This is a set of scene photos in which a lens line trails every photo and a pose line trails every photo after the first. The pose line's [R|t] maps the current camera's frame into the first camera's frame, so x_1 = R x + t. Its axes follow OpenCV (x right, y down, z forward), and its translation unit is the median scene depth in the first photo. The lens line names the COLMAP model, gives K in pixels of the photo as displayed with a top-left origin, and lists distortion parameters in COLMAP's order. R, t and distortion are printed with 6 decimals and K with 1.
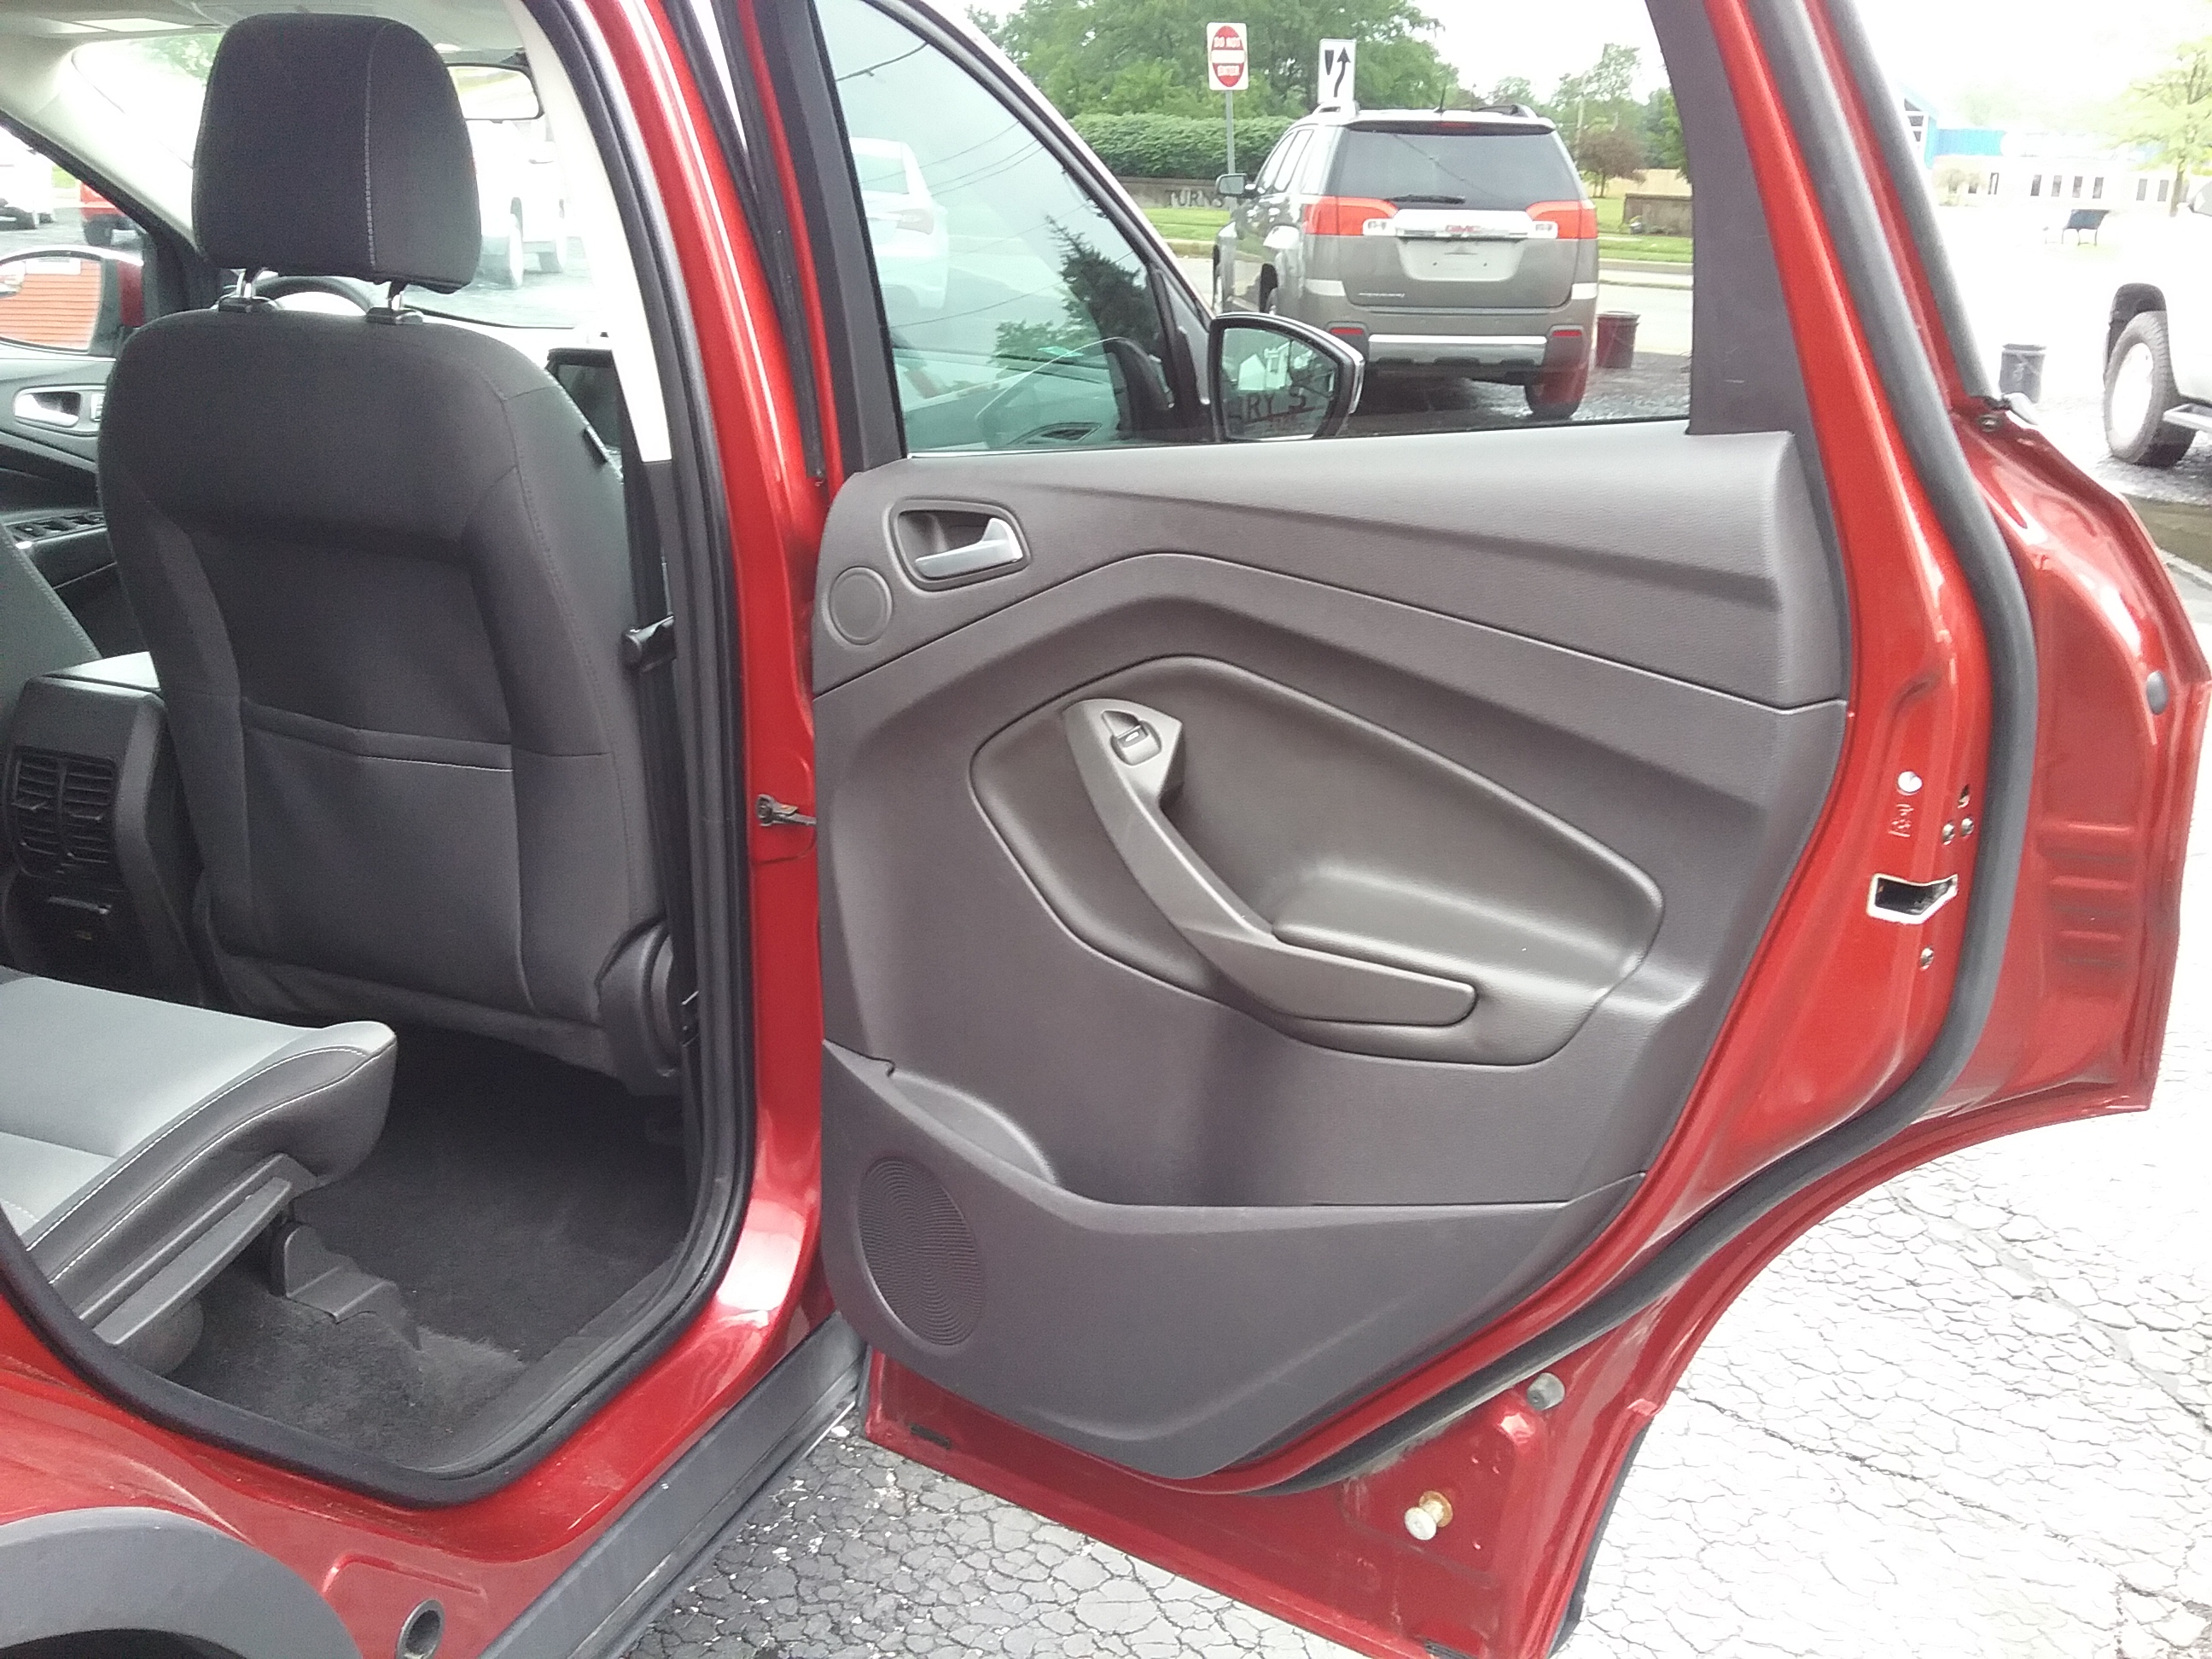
lens RADIAL K [[2066.5, 0, 1185.3], [0, 2066.5, 841.3], [0, 0, 1]] dist [0.039744, -0.099203]
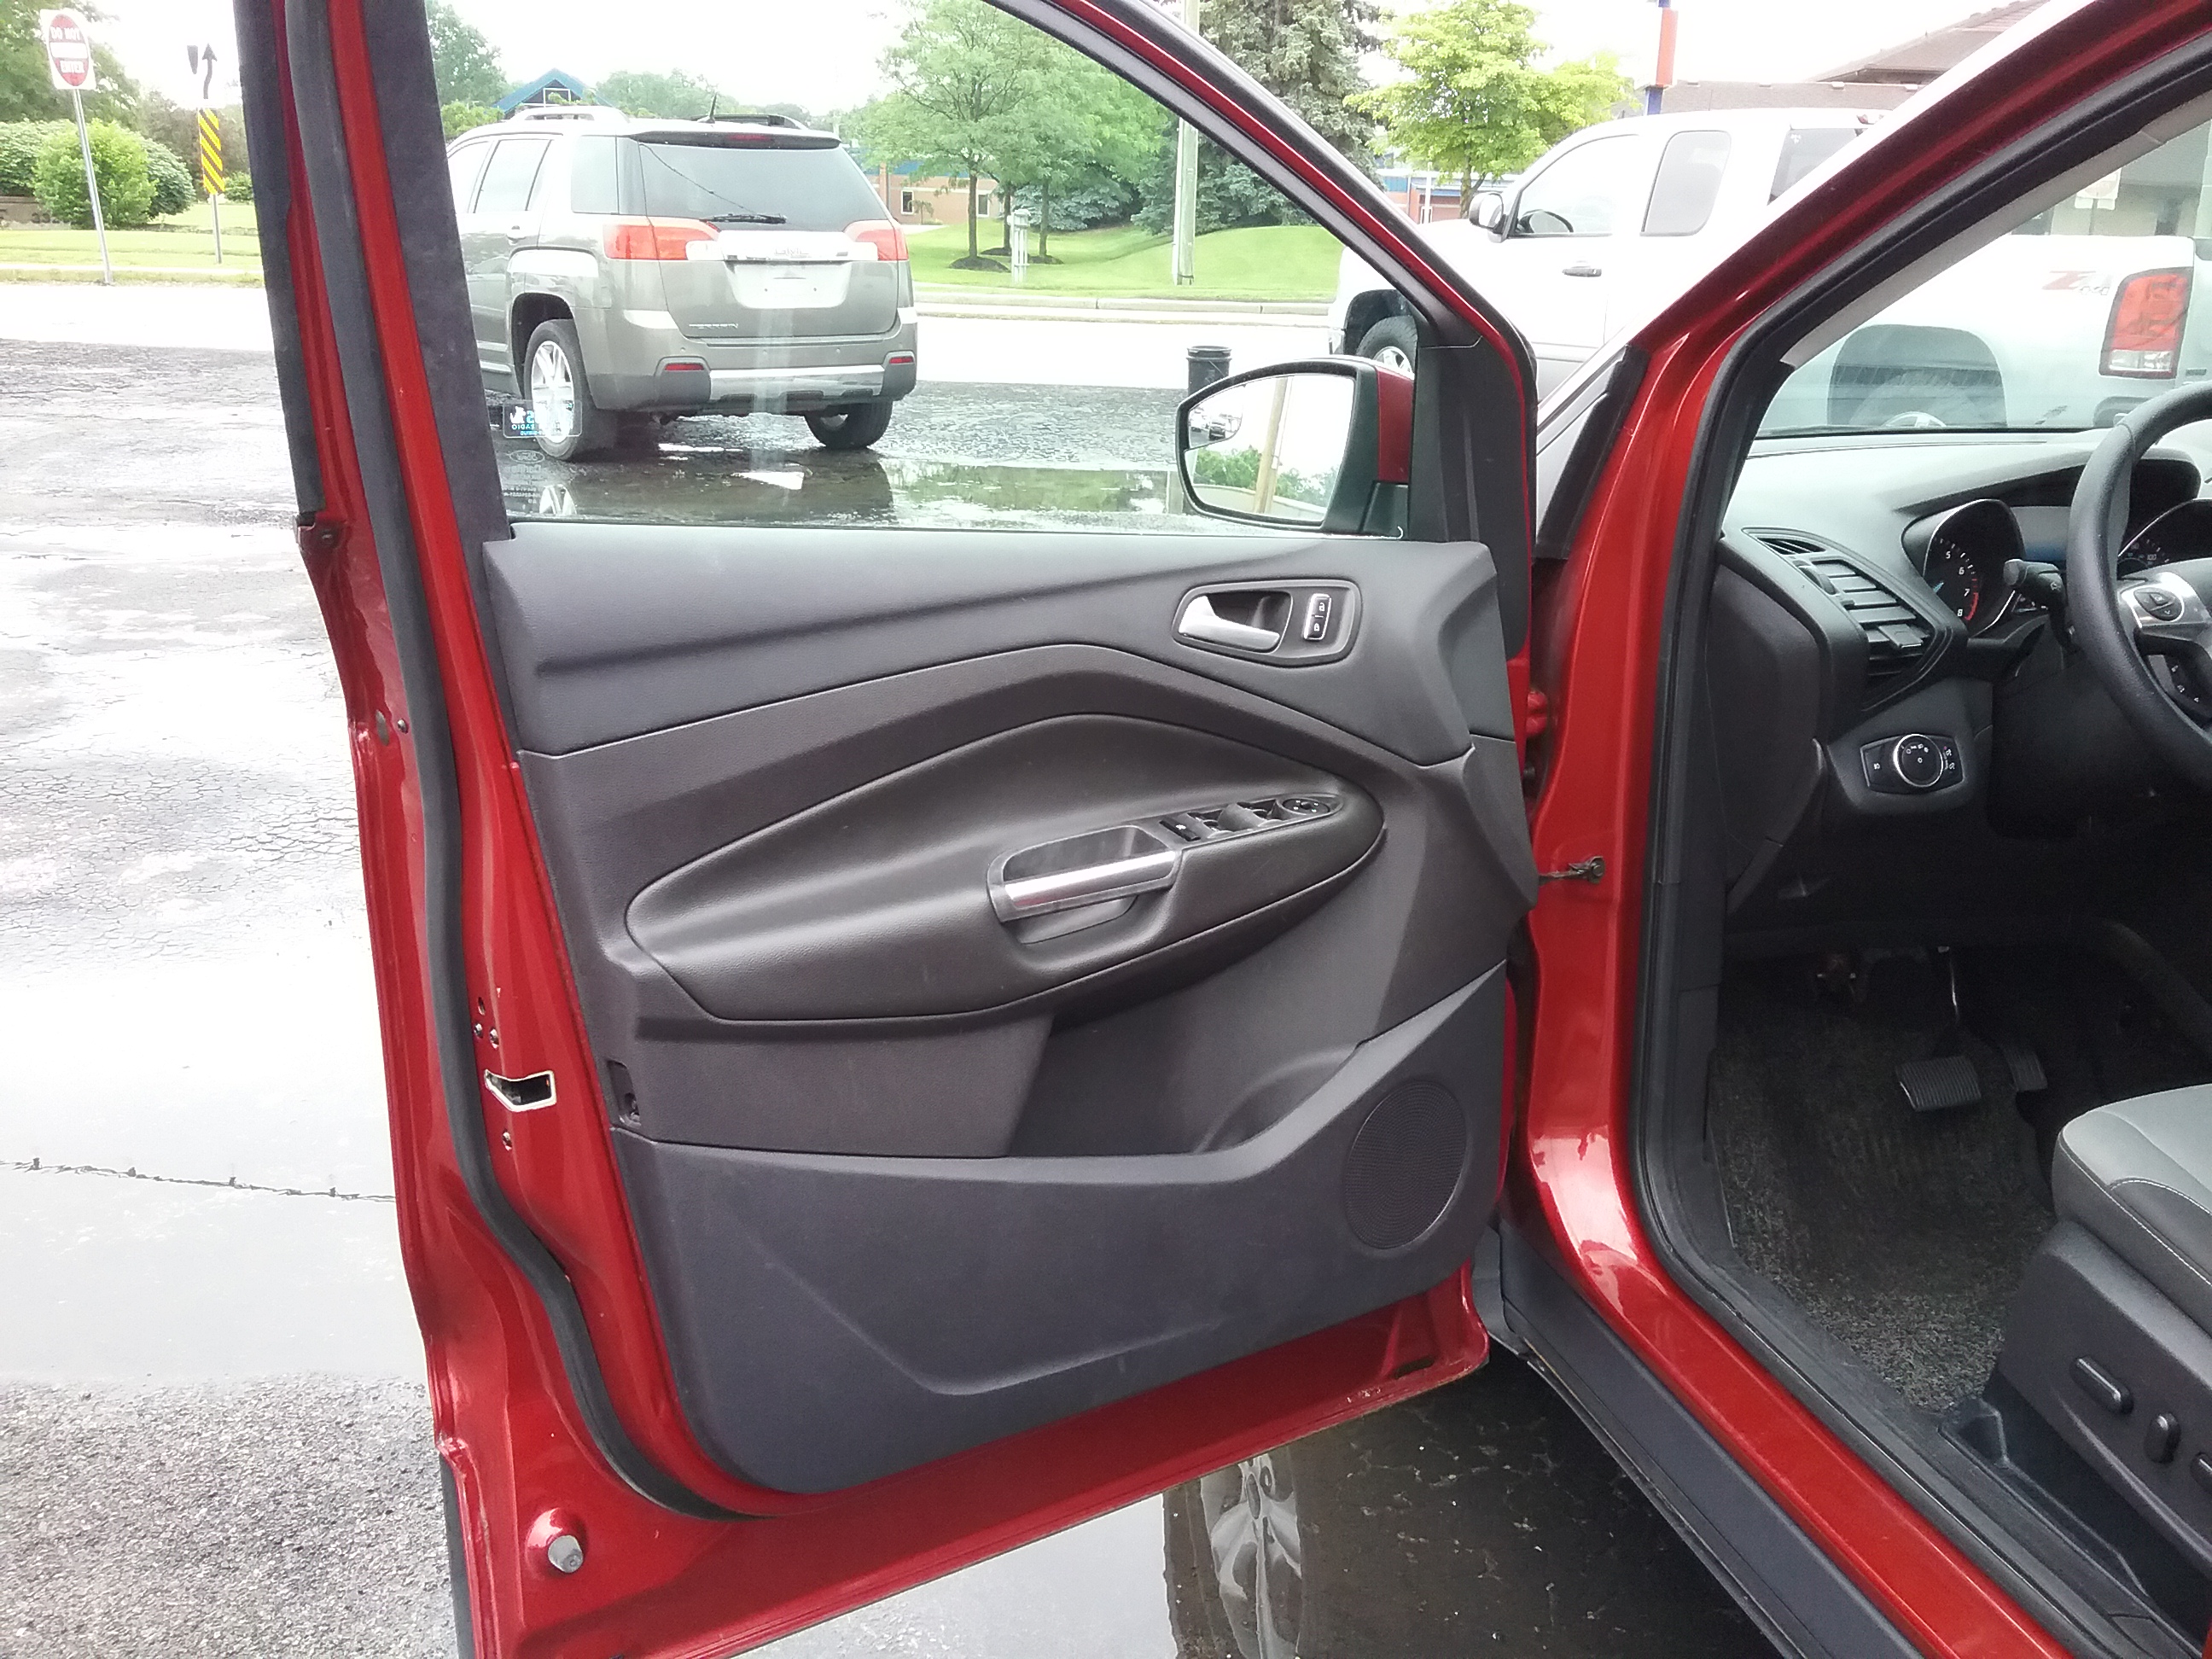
lens RADIAL K [[2066.5, 0, 1185.3], [0, 2066.5, 841.3], [0, 0, 1]] dist [0.039744, -0.099203]
pose [[0.827623, -0.166597, 0.535991, -0.235016], [0.168923, 0.984592, 0.045198, -0.047081], [-0.535262, 0.053134, 0.843013, 0.138109]]
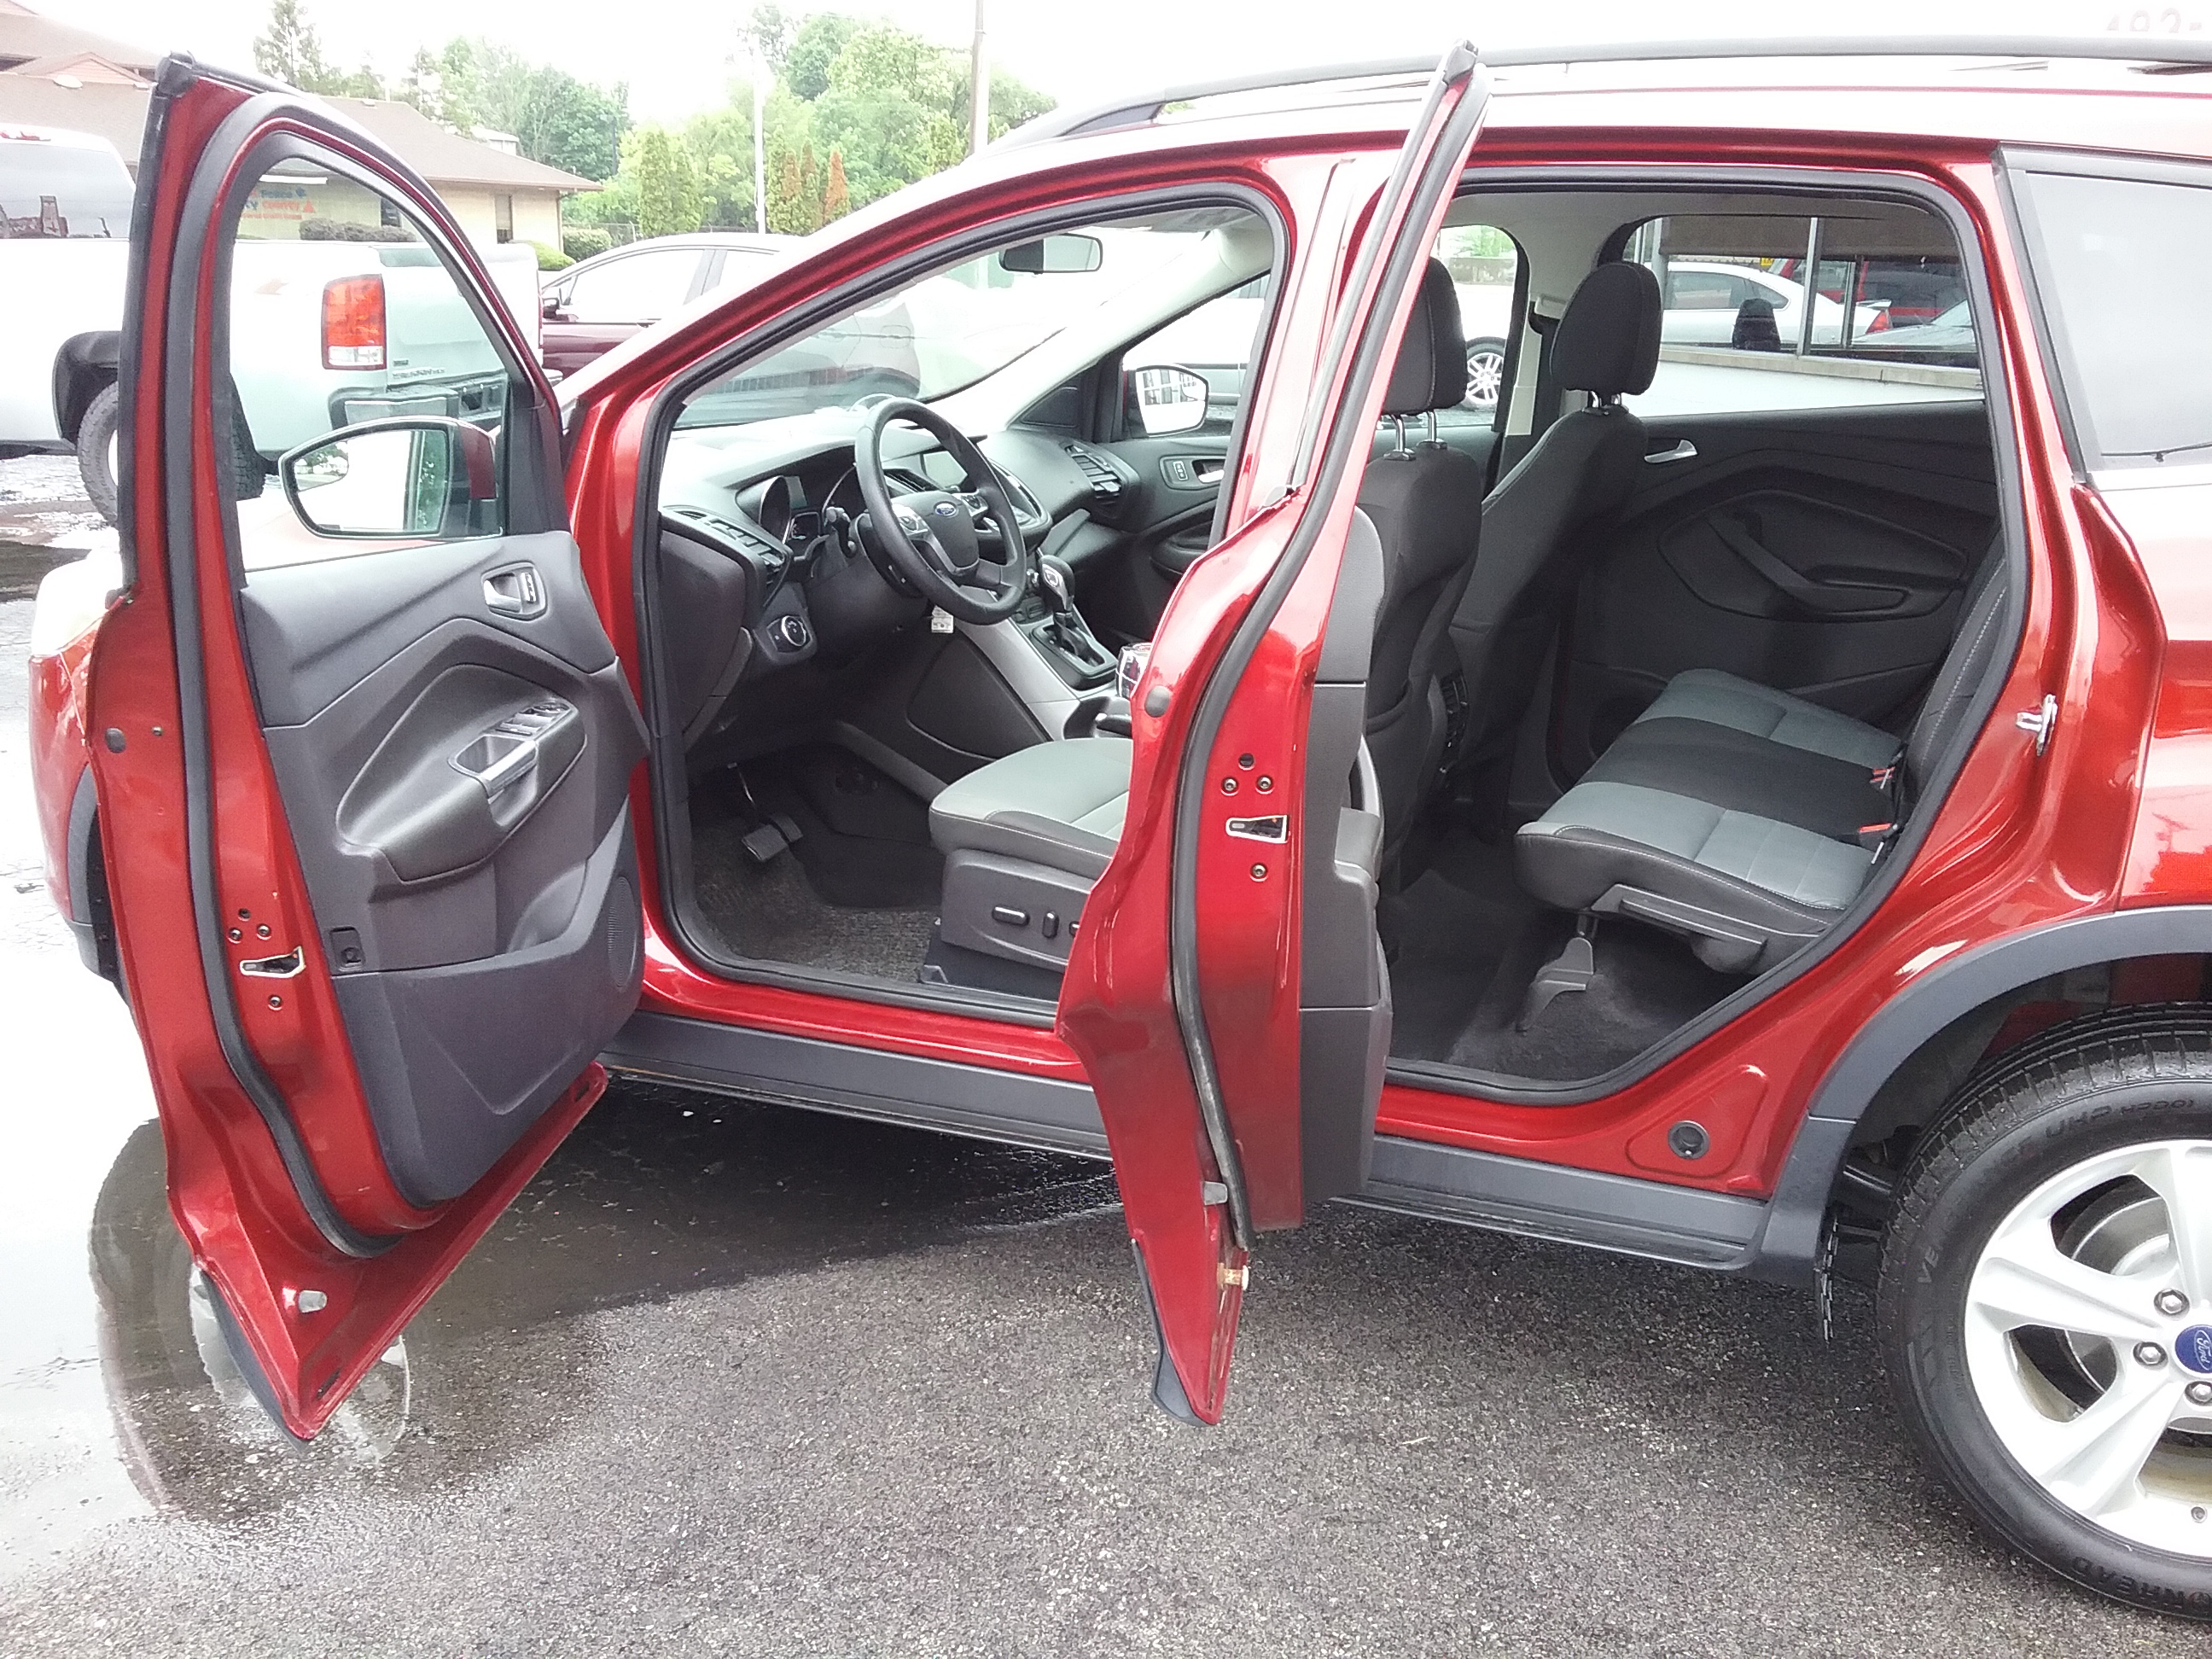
lens RADIAL K [[2013.1, 0, 1149.2], [0, 2013.1, 826.2], [0, 0, 1]] dist [0.063414, -0.130069]
pose [[0.086440, -0.293925, 0.951912, -0.353154], [0.281510, 0.923756, 0.259668, -0.067737], [-0.955657, 0.245527, 0.162592, 0.160104]]
